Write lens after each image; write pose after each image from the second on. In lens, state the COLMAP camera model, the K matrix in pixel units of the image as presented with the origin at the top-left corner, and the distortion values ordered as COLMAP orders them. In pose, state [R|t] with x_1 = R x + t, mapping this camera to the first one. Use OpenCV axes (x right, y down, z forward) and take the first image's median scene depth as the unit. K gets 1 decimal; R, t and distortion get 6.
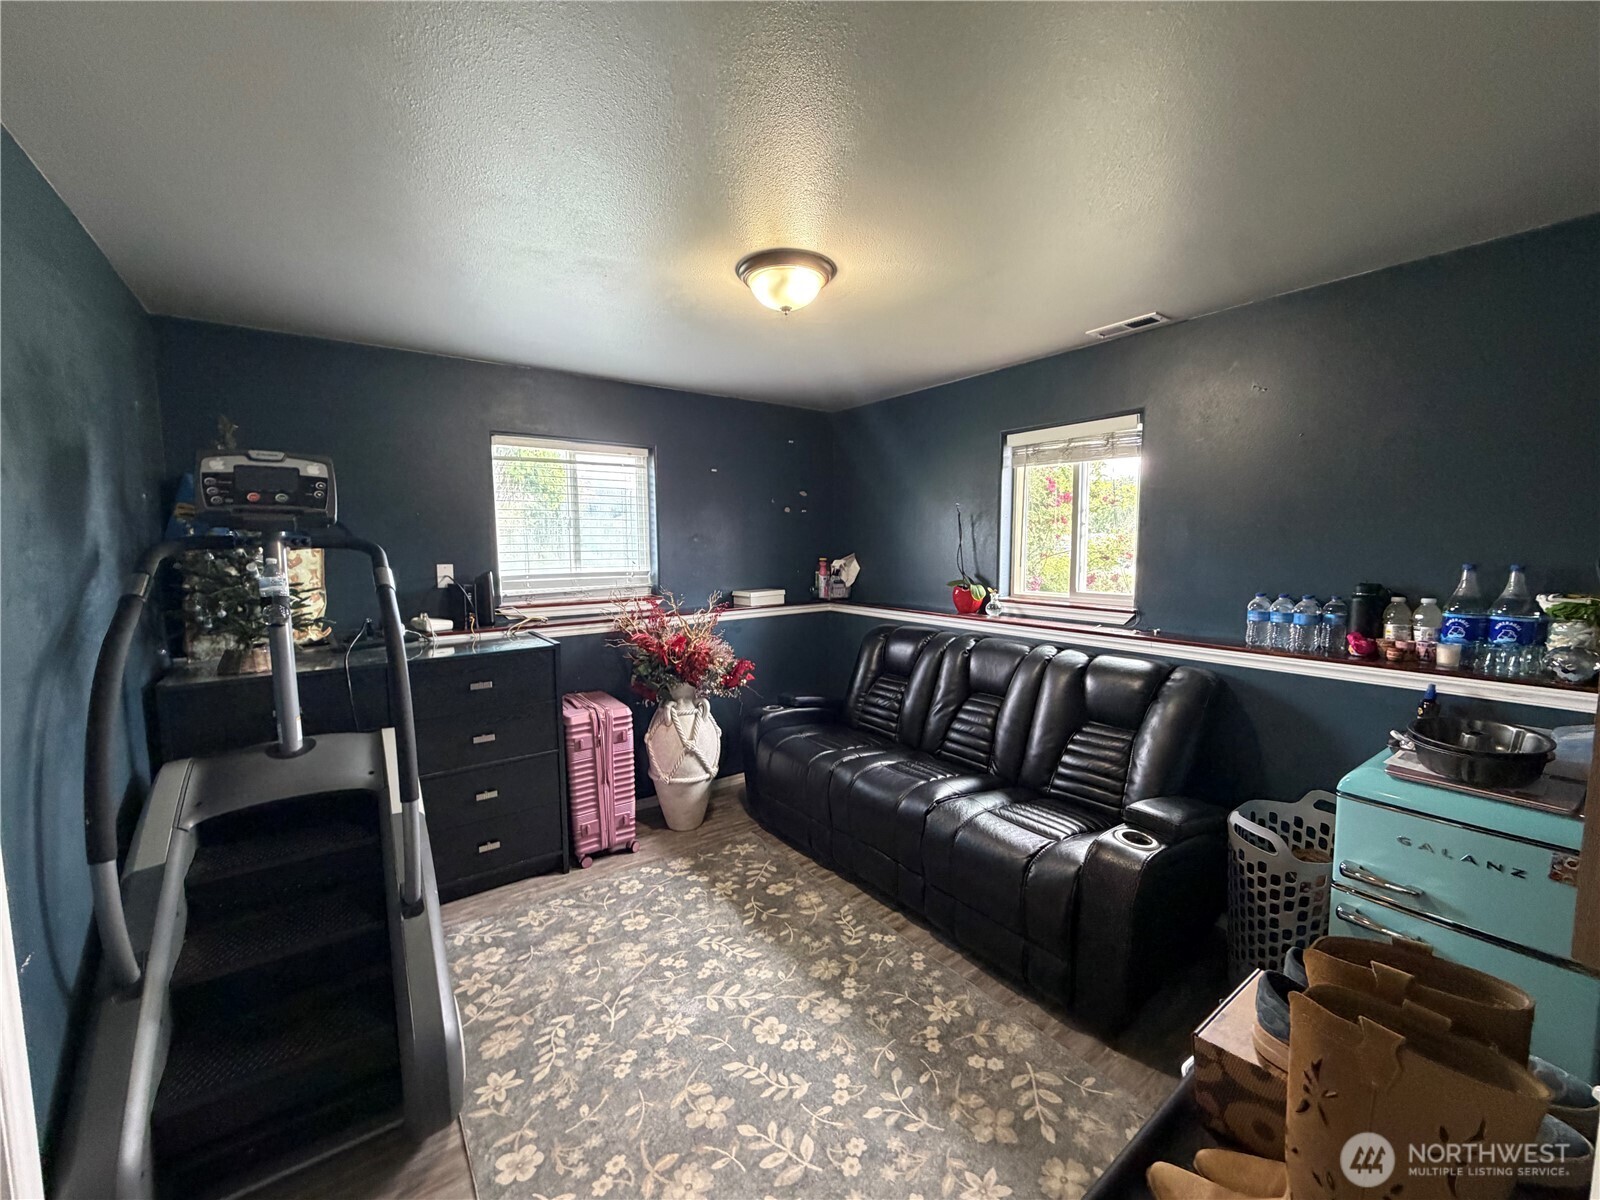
lens RADIAL K [[638.1, 0, 802.7], [0, 638.1, 601.2], [0, 0, 1]] dist [-0.002337, 0.001033]
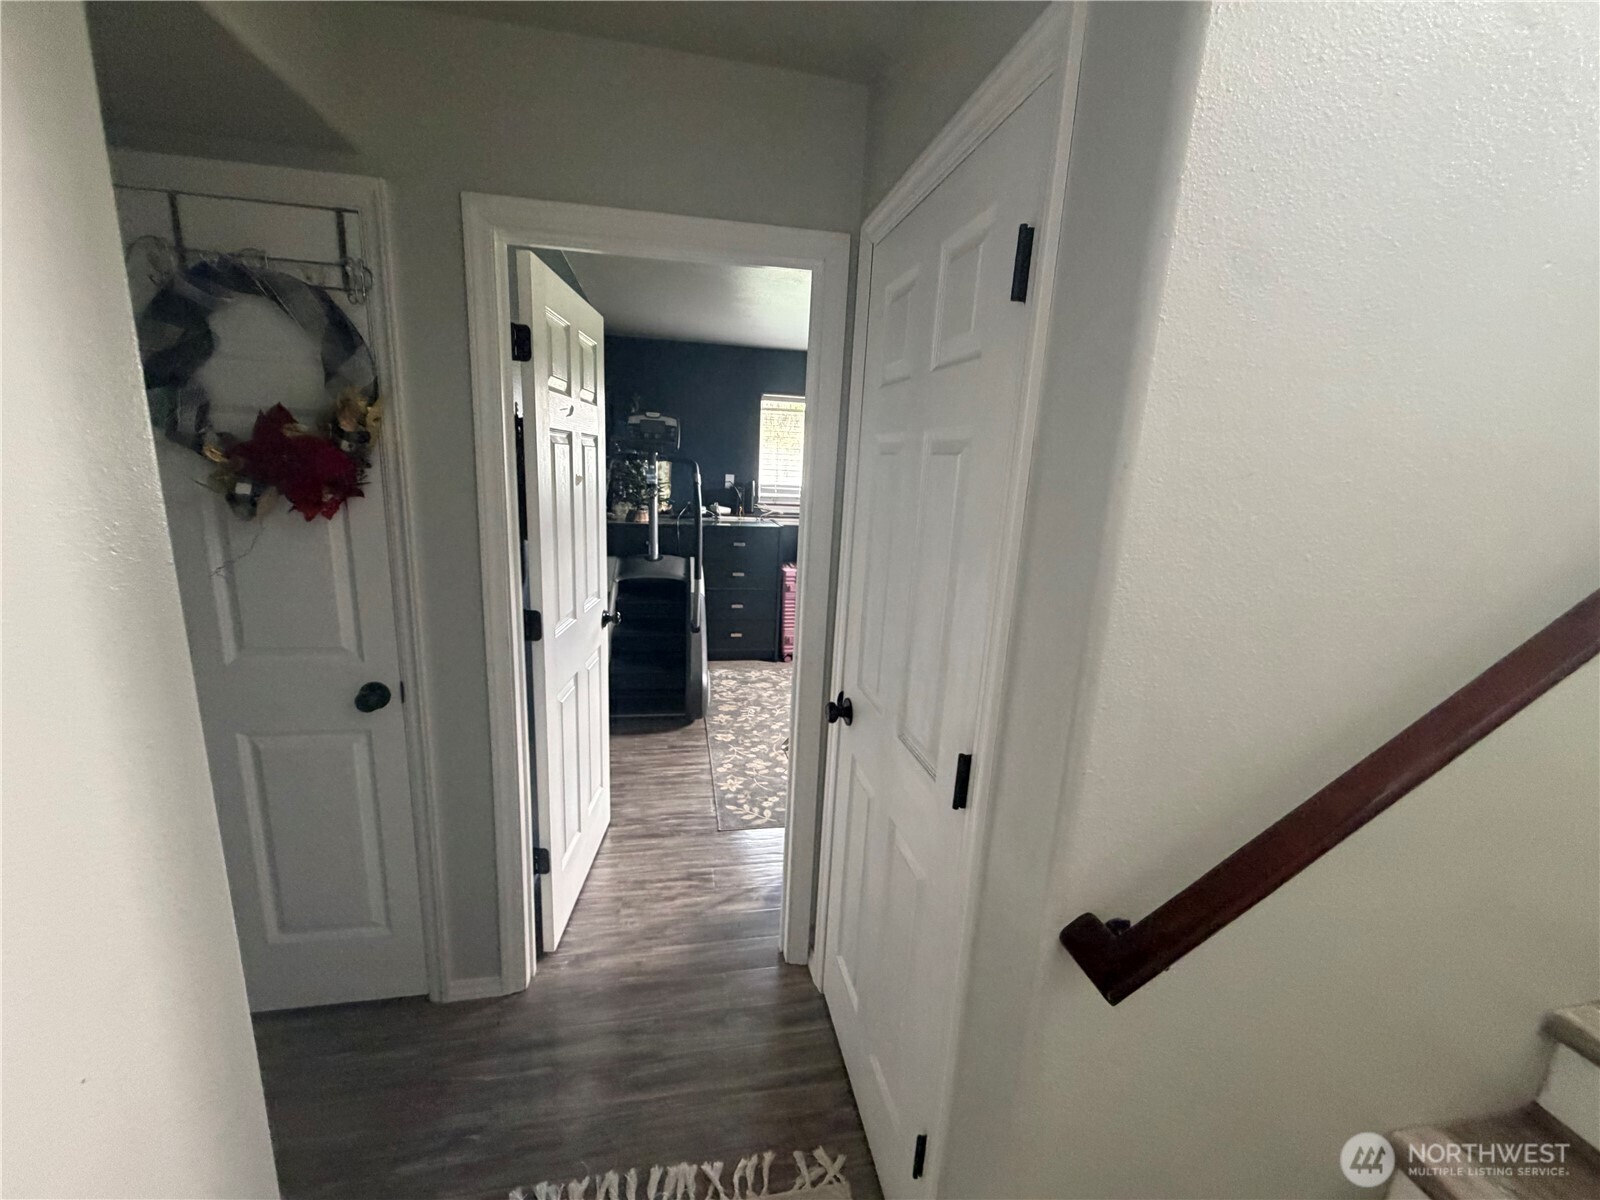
lens RADIAL K [[638.1, 0, 797.3], [0, 638.1, 600.8], [0, 0, 1]] dist [-0.002337, 0.001033]
pose [[0.902042, 0.140463, -0.408156, 0.460469], [-0.093023, 0.986613, 0.133947, 0.040266], [0.421506, -0.082858, 0.903032, -0.651133]]
